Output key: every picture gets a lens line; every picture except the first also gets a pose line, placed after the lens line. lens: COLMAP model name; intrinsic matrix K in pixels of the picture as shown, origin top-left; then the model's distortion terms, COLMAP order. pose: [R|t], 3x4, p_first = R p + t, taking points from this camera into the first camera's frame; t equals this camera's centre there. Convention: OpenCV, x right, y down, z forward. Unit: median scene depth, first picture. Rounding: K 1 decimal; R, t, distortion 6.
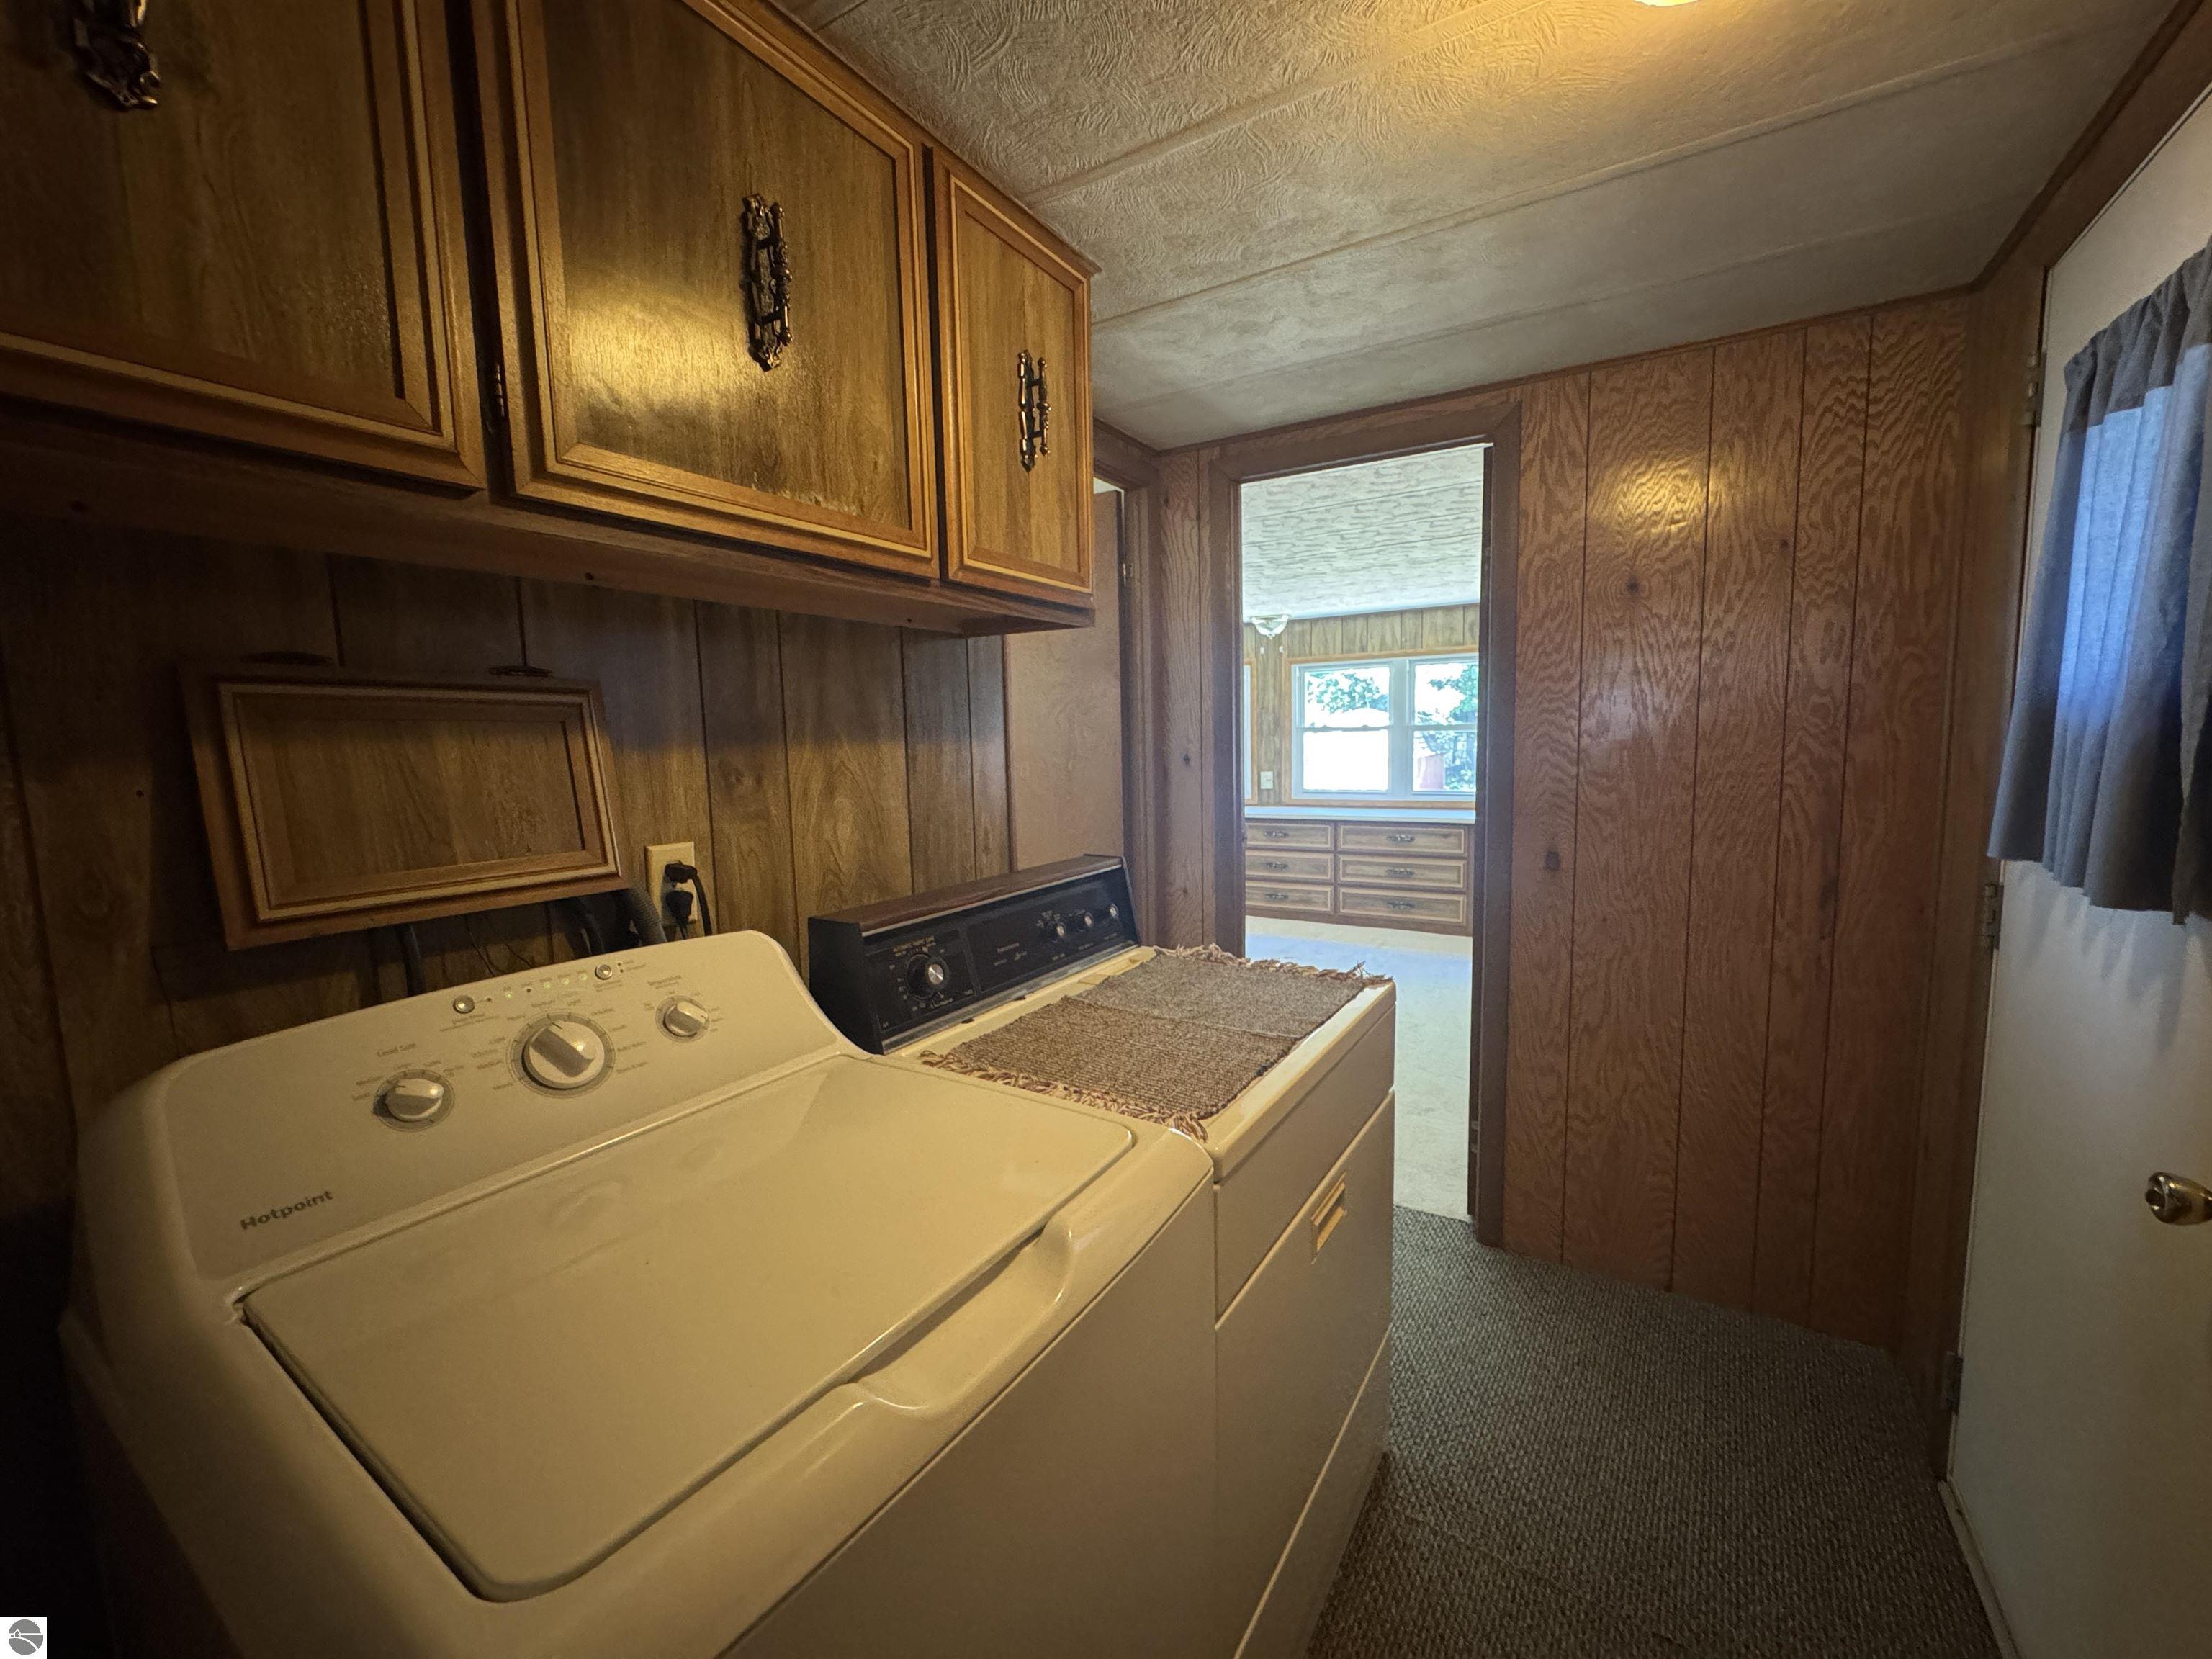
lens RADIAL K [[883.9, 0, 1107.0], [0, 883.9, 831.3], [0, 0, 1]] dist [-0.001821, -0.000090]
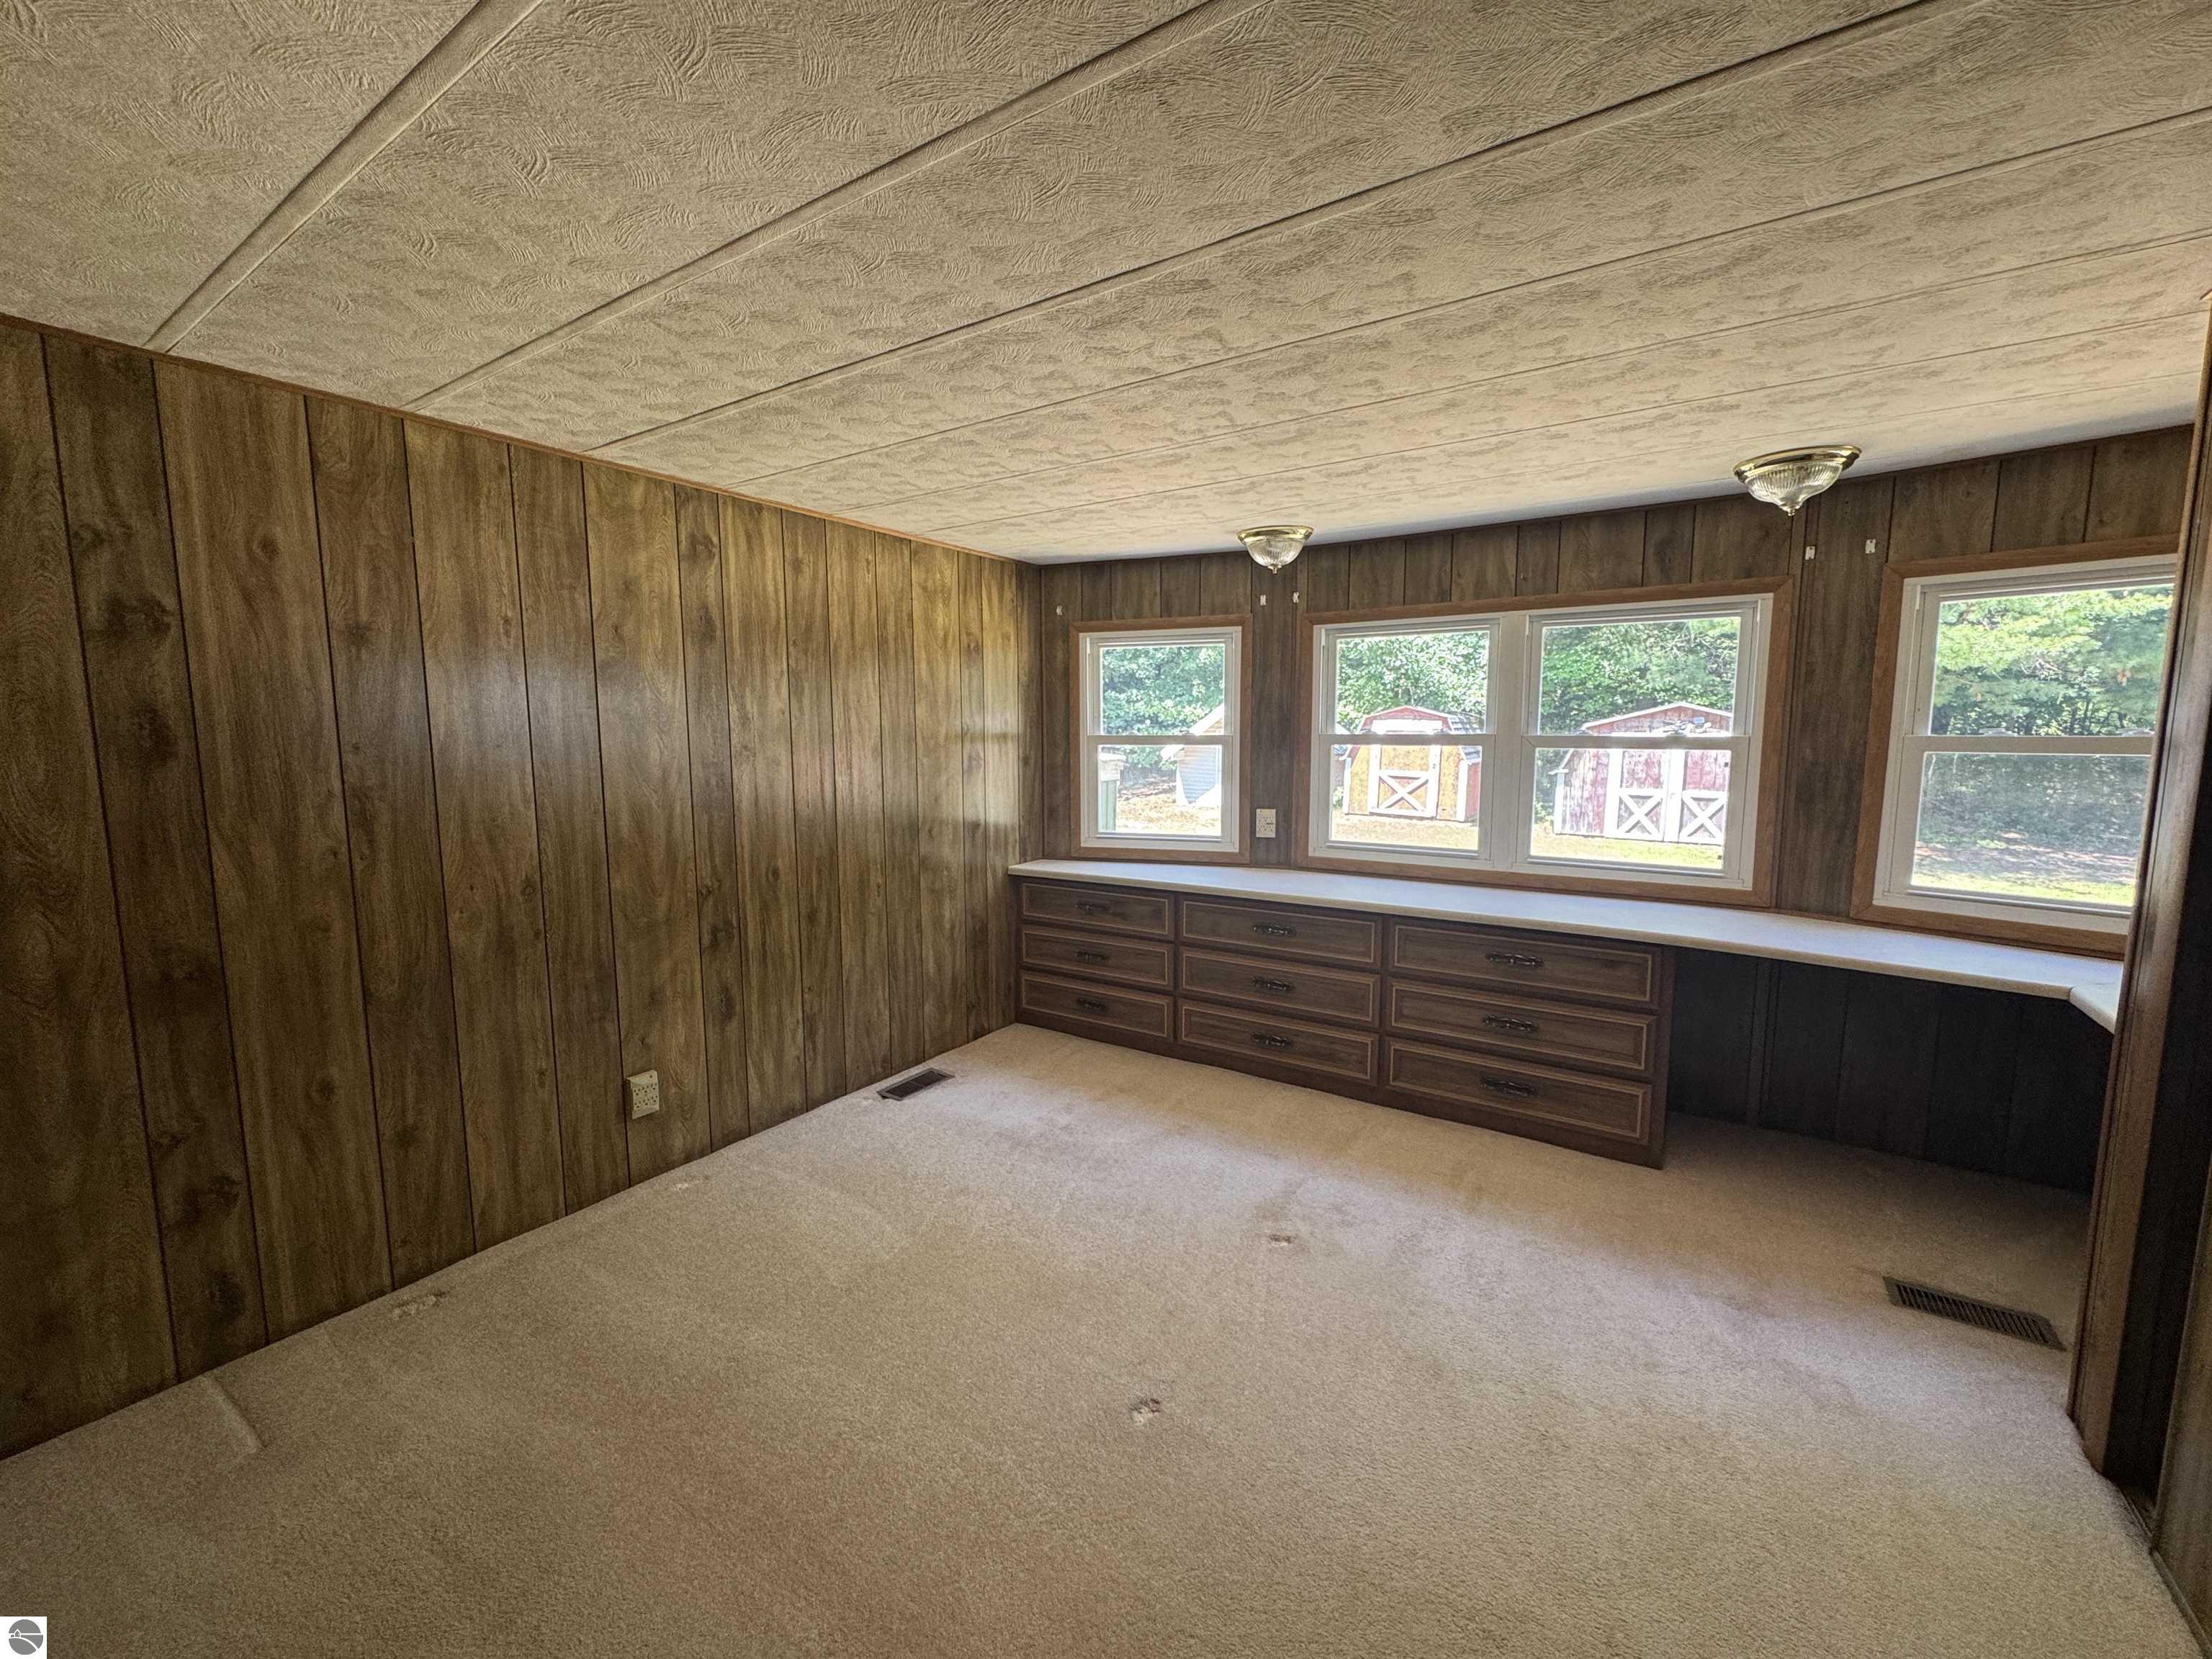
lens RADIAL K [[883.9, 0, 1104.9], [0, 883.9, 824.4], [0, 0, 1]] dist [-0.001821, -0.000090]
pose [[0.998832, 0.027741, -0.039572, 0.107619], [-0.027643, 0.999613, 0.003015, -0.061542], [0.039640, -0.001917, 0.999212, 0.454362]]
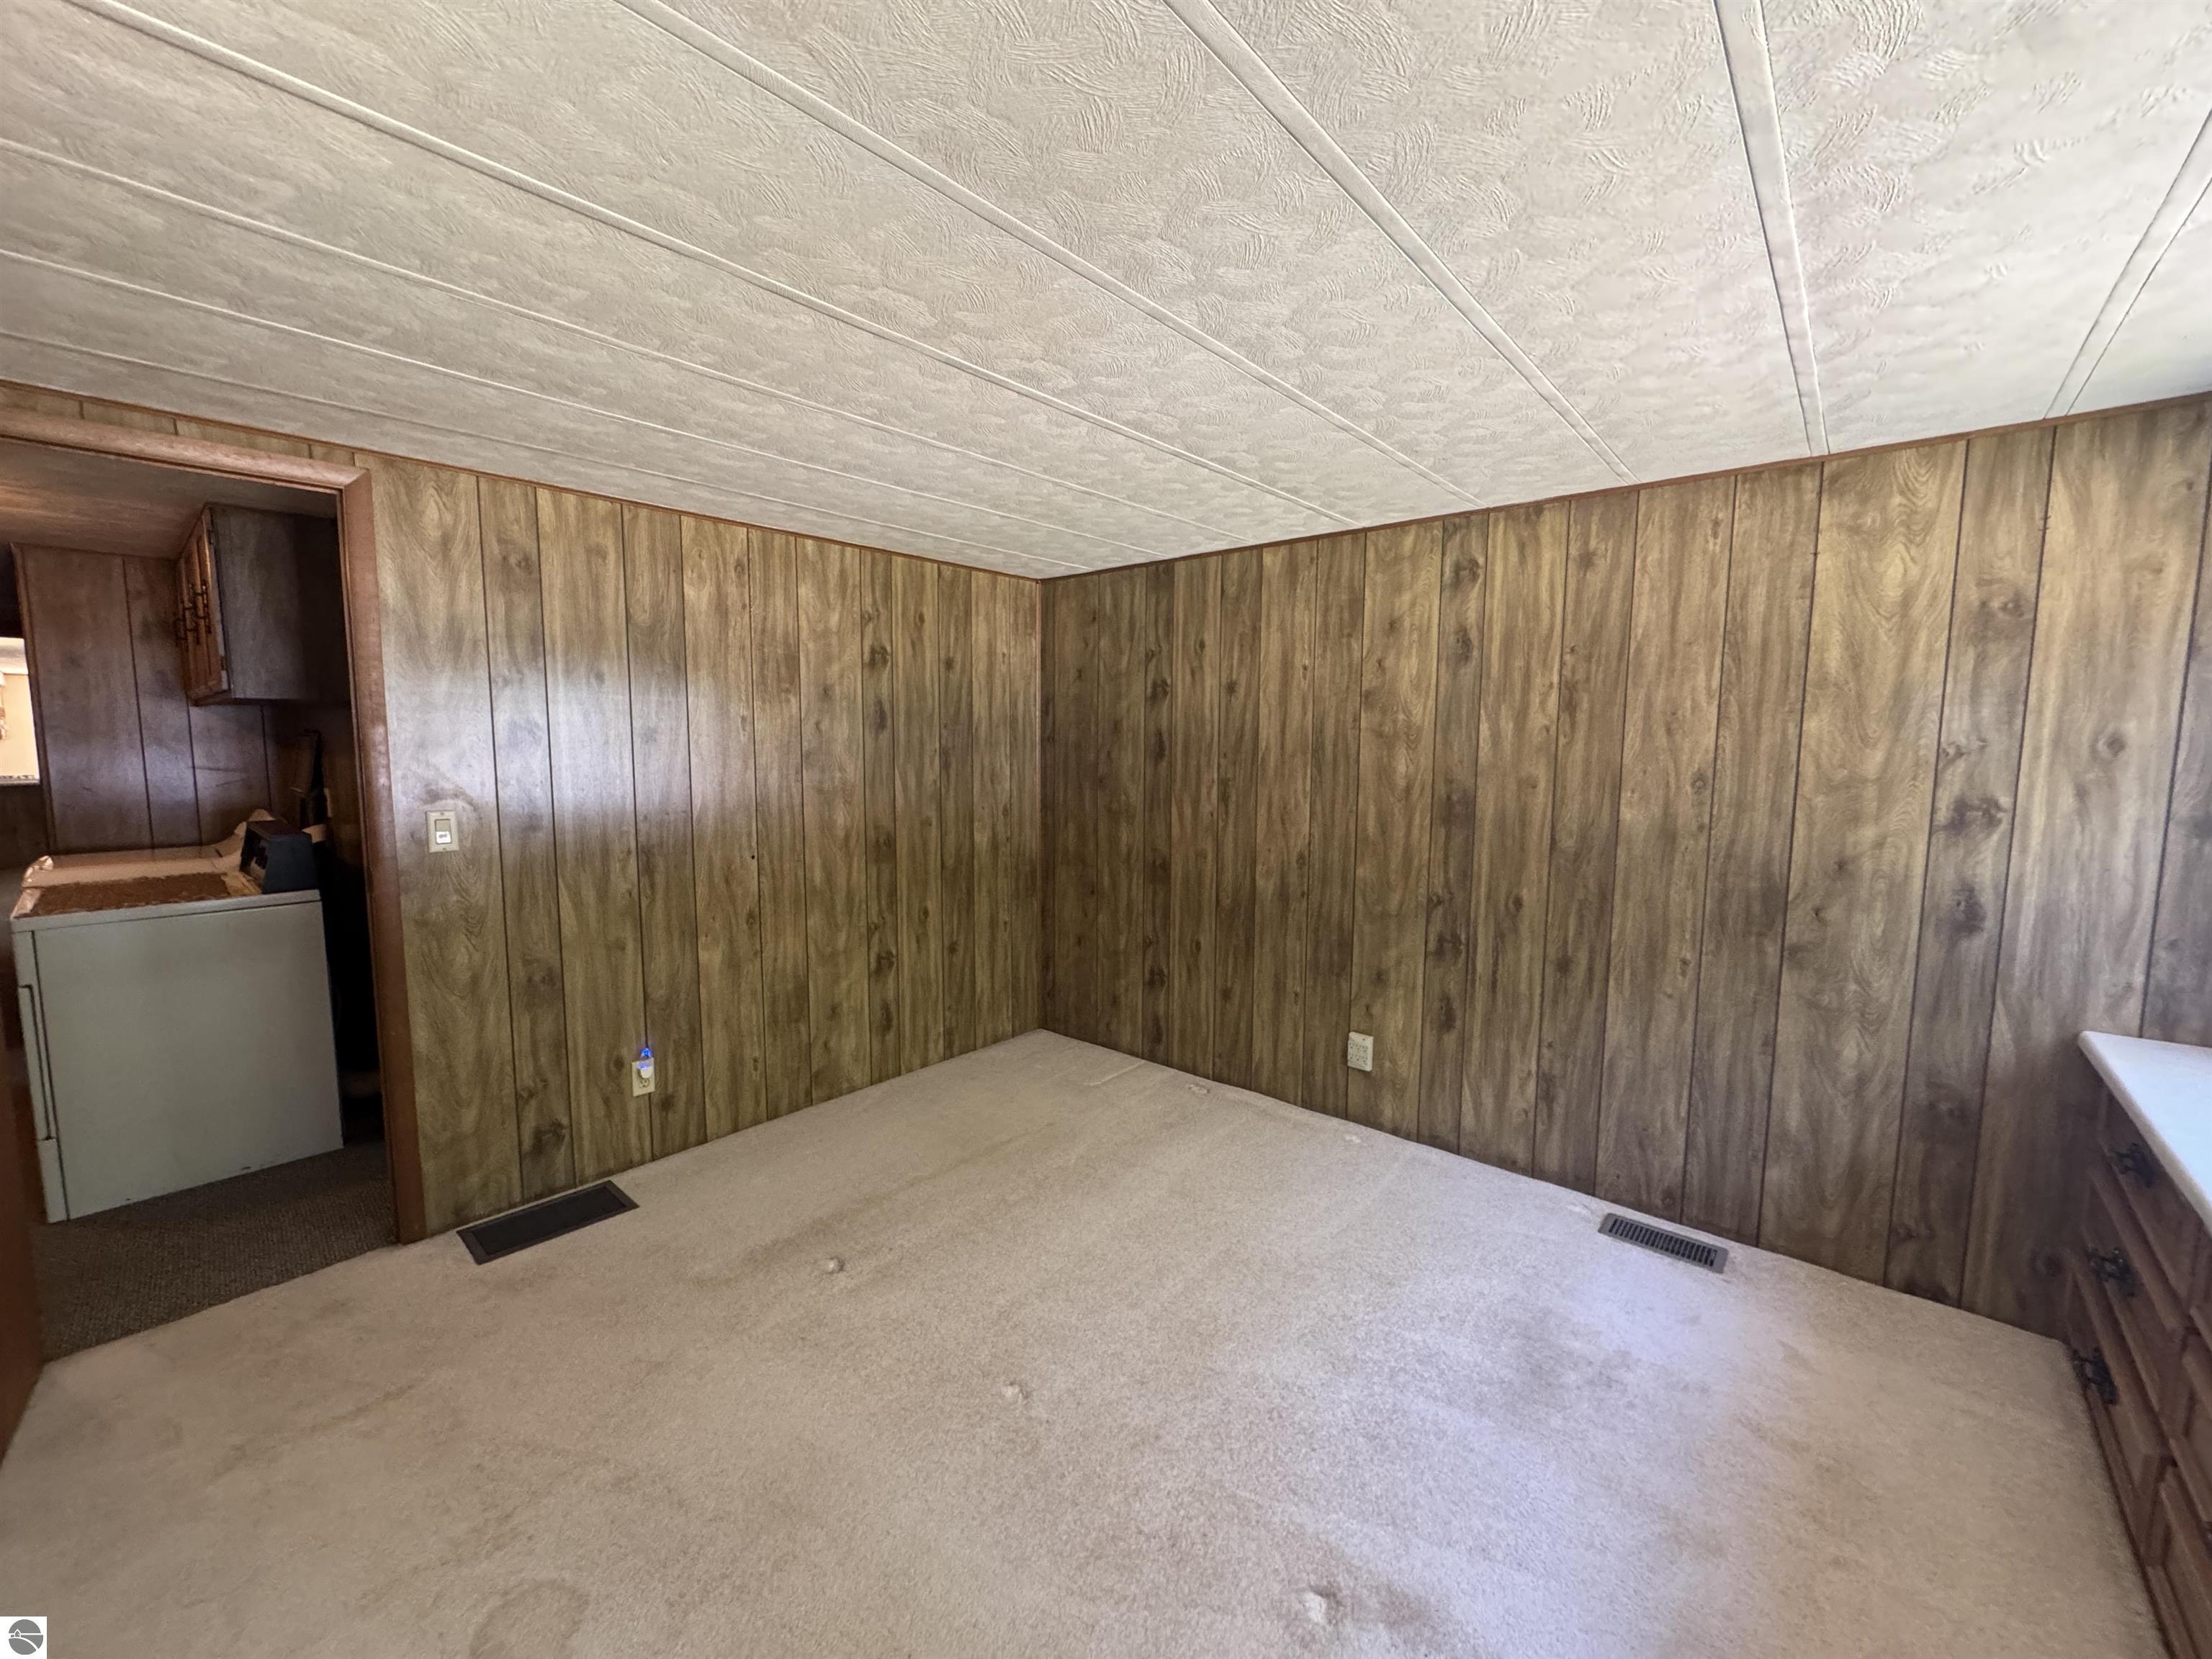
lens RADIAL K [[883.9, 0, 1100.9], [0, 883.9, 820.0], [0, 0, 1]] dist [-0.001821, -0.000090]
pose [[-0.166252, 0.119821, -0.978776, 0.455453], [-0.104009, 0.984922, 0.138241, -0.123532], [0.980583, 0.124785, -0.151283, 0.879468]]
